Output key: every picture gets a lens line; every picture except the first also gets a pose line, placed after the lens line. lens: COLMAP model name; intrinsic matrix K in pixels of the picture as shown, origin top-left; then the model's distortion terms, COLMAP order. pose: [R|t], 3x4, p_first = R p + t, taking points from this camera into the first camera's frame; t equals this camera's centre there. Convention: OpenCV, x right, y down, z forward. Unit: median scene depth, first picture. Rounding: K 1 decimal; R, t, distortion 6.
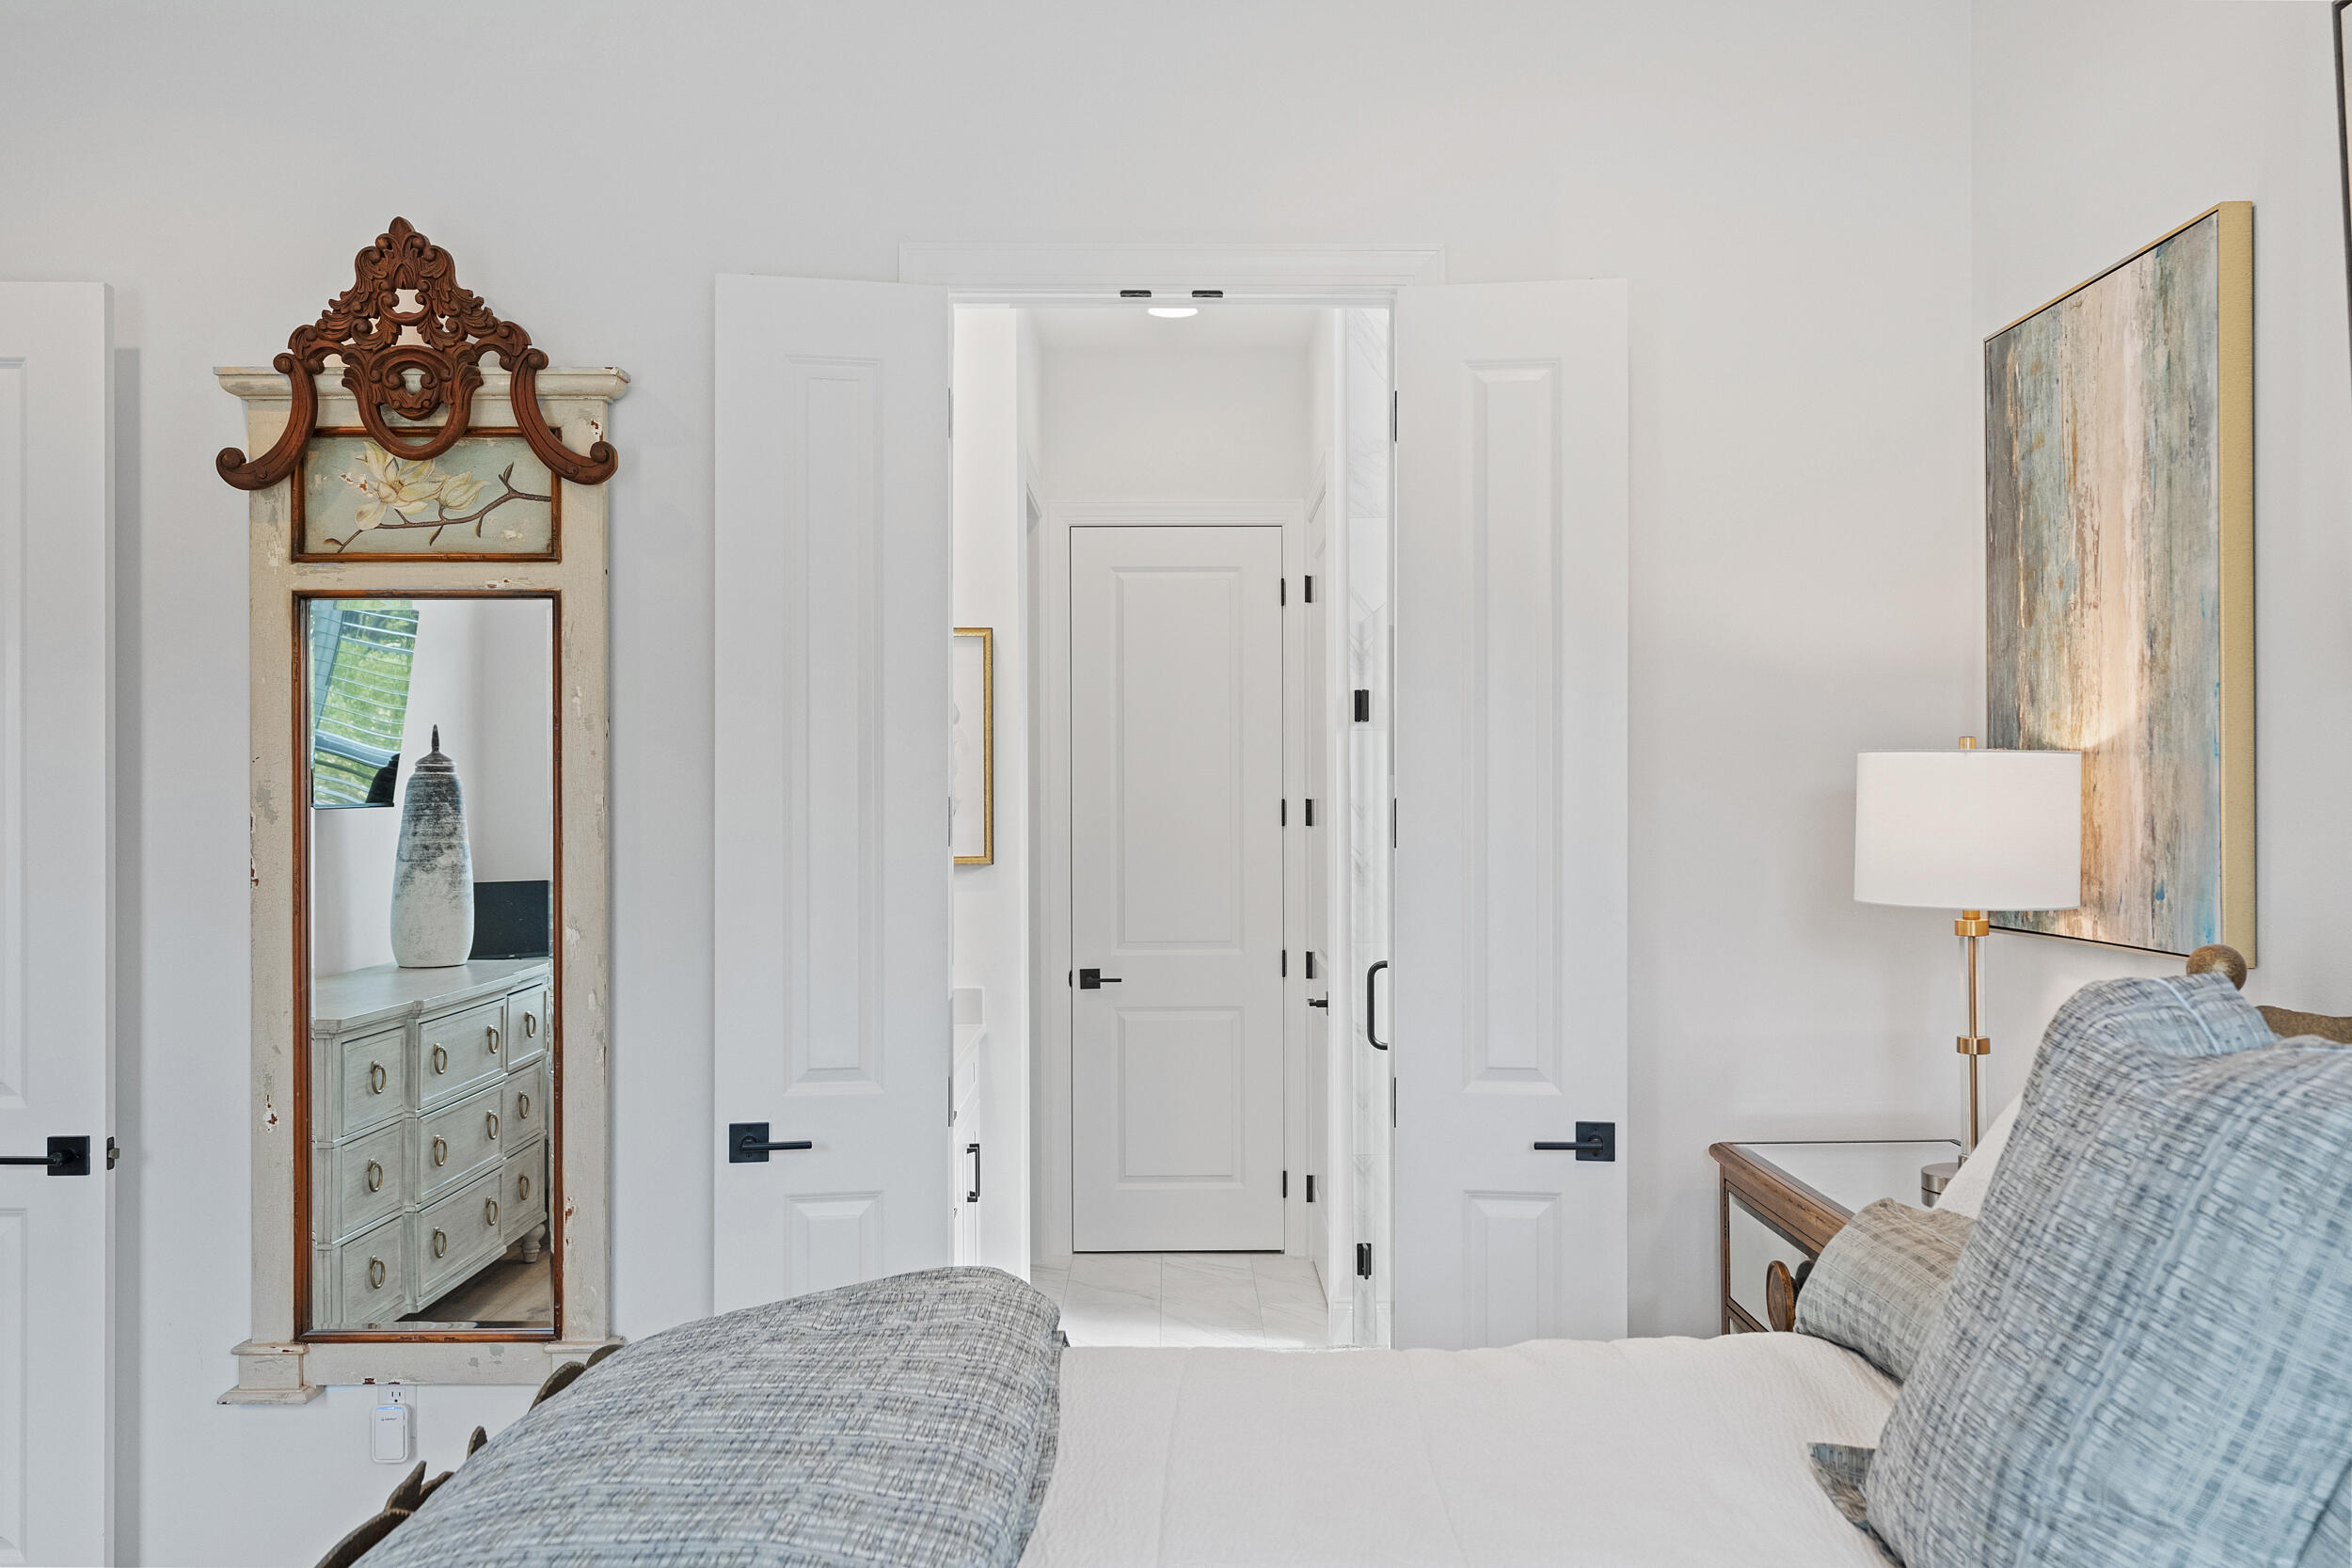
lens RADIAL K [[2017.7, 0, 1173.0], [0, 2017.7, 789.5], [0, 0, 1]] dist [0.007114, 0.000144]
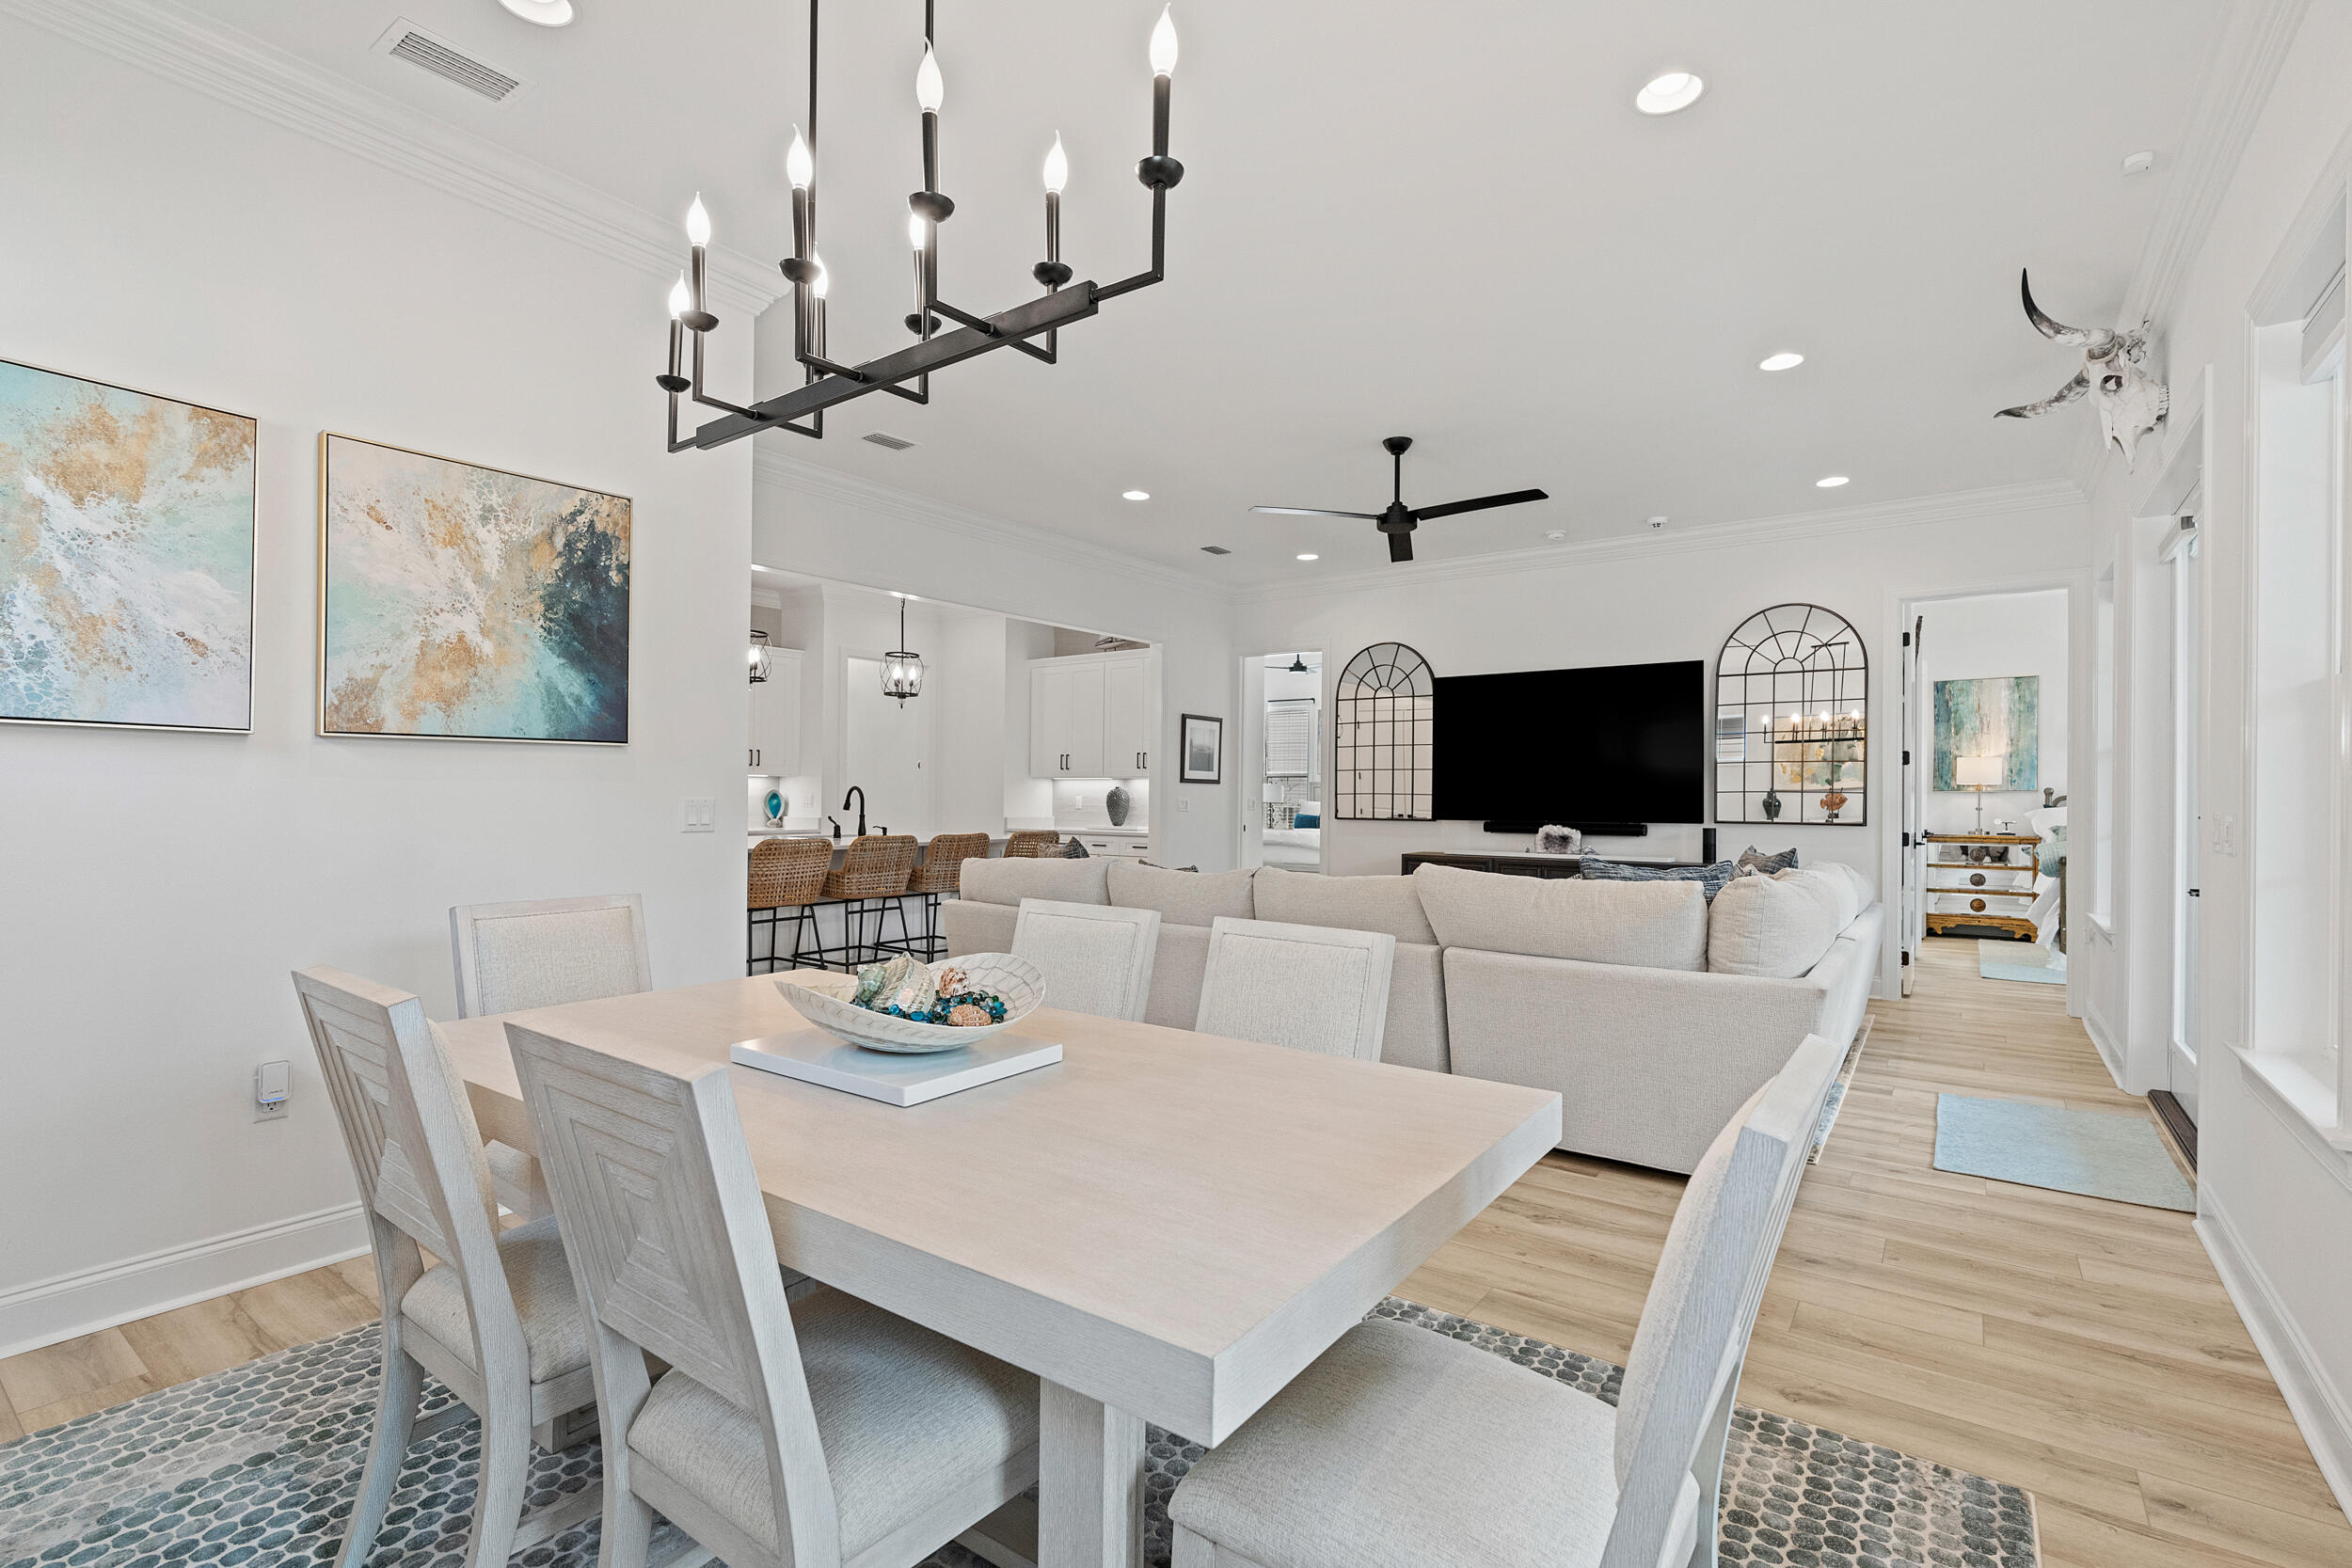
lens RADIAL K [[1064.8, 0, 1192.8], [0, 1064.8, 792.9], [0, 0, 1]] dist [-0.013350, 0.006663]
pose [[0.584282, 0.005845, 0.811530, -3.581542], [-0.012704, 0.999917, 0.001944, 0.110381], [-0.811451, -0.011445, 0.584308, 1.121344]]
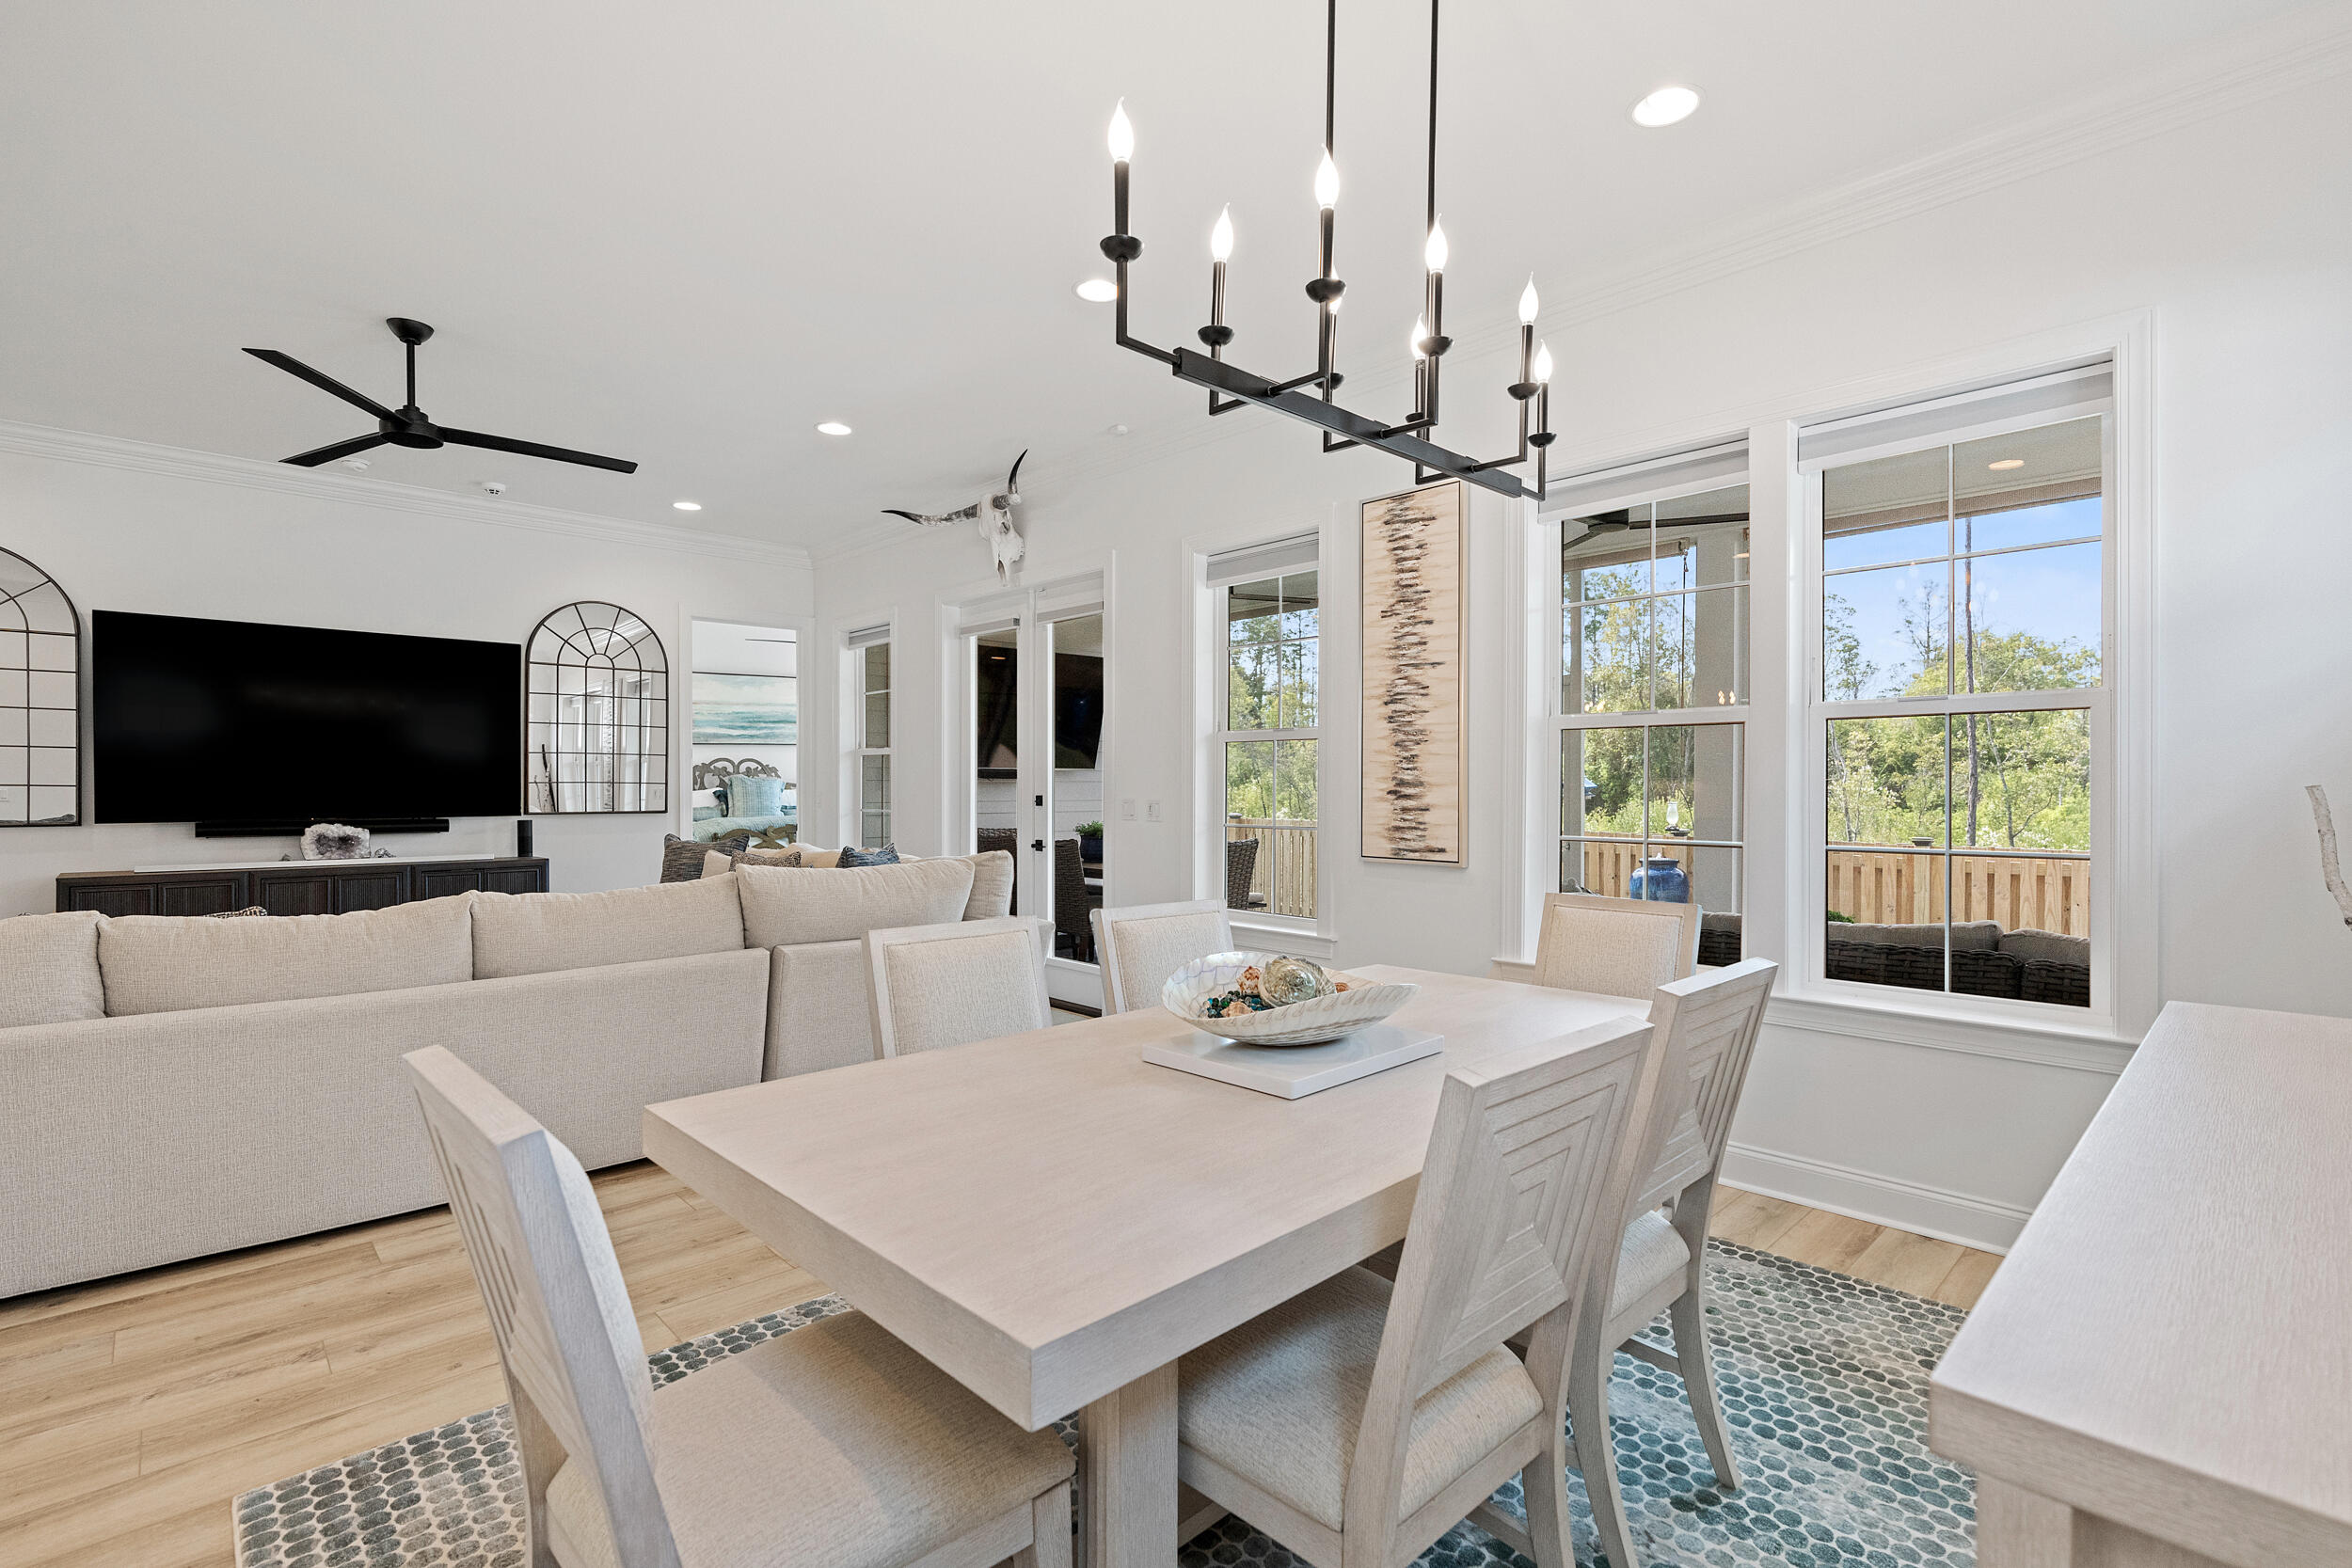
lens RADIAL K [[1064.8, 0, 1194.3], [0, 1064.8, 796.0], [0, 0, 1]] dist [-0.013350, 0.006663]
pose [[-0.700110, -0.008035, 0.713990, -3.612583], [-0.008063, 0.999962, 0.003347, 0.107868], [-0.713989, -0.003413, -0.700148, 2.140811]]
